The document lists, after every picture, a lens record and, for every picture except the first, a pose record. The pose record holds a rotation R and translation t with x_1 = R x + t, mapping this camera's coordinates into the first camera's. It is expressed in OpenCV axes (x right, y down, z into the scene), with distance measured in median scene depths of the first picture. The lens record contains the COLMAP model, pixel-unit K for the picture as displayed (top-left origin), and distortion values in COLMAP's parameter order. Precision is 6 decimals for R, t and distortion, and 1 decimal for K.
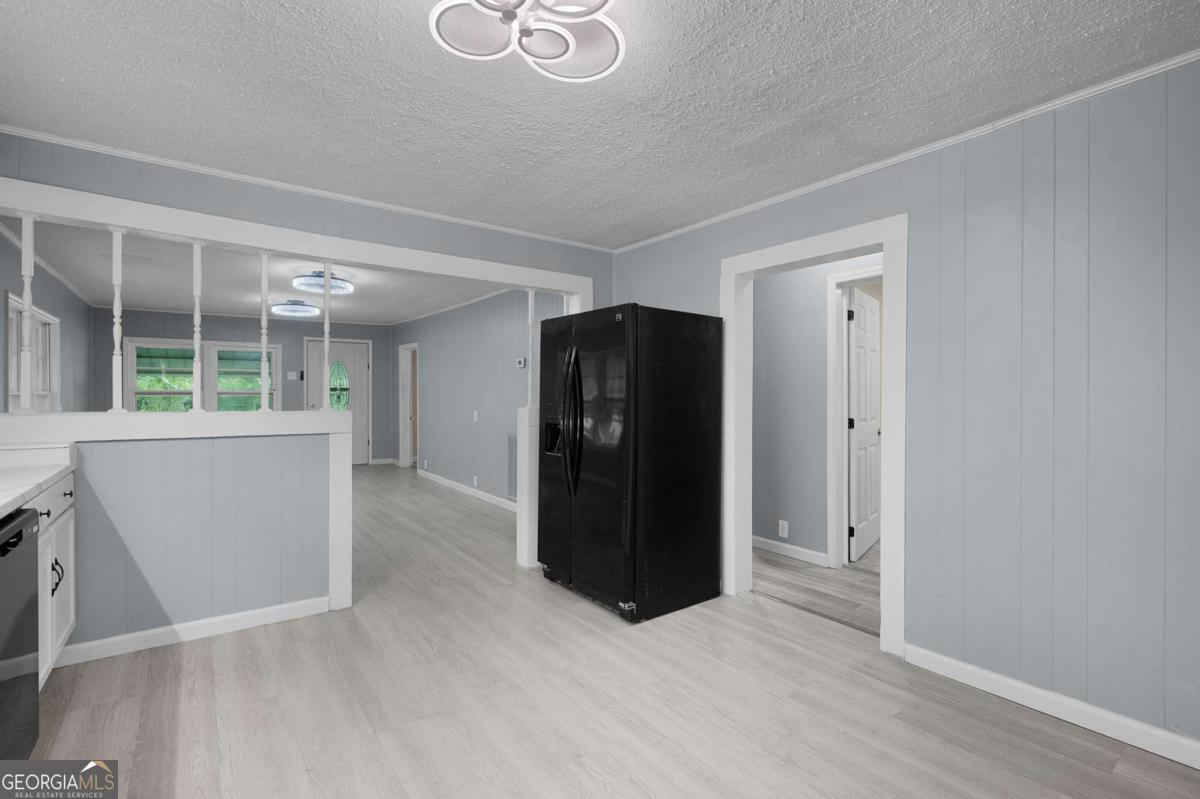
lens RADIAL K [[541.6, 0, 596.1], [0, 541.6, 393.6], [0, 0, 1]] dist [0.002946, 0.000063]
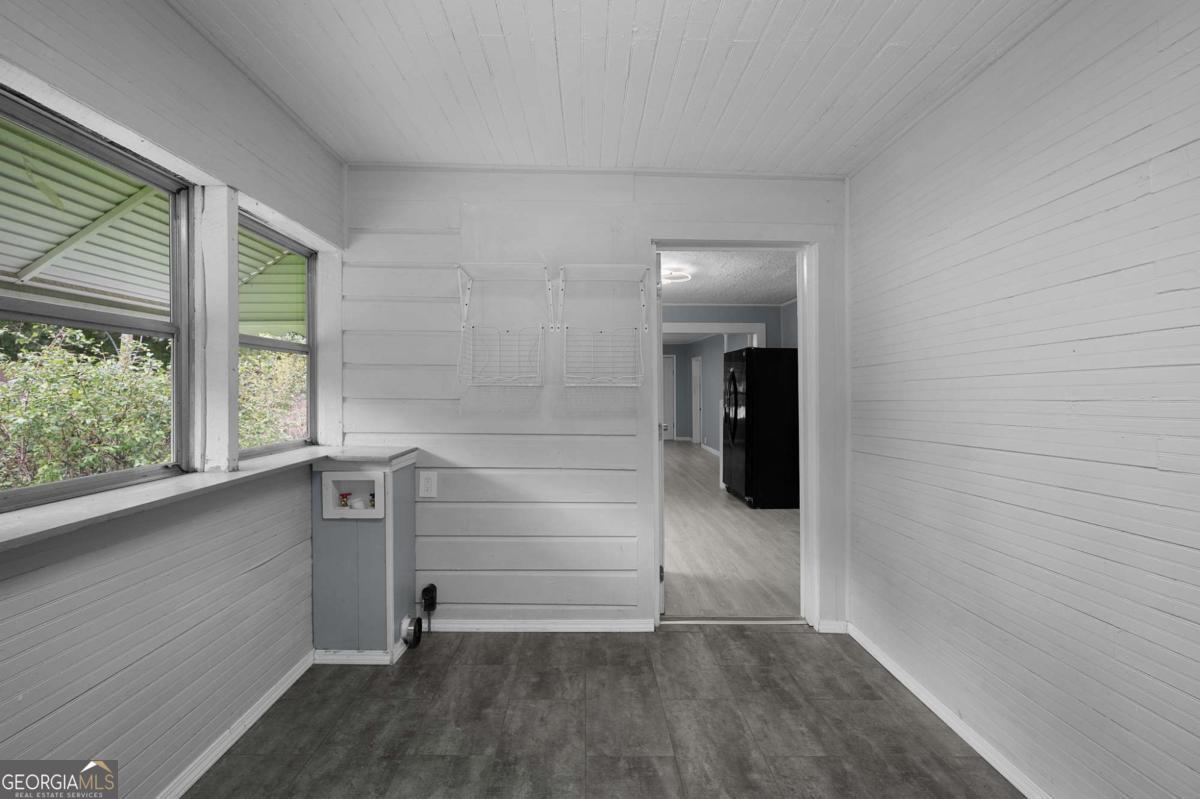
lens RADIAL K [[541.6, 0, 596.1], [0, 541.6, 393.6], [0, 0, 1]] dist [0.002946, 0.000063]
pose [[0.819454, 0.002671, -0.573139, 0.714288], [-0.000103, 0.999990, 0.004513, -0.003456], [0.573145, -0.003639, 0.819446, -0.917340]]
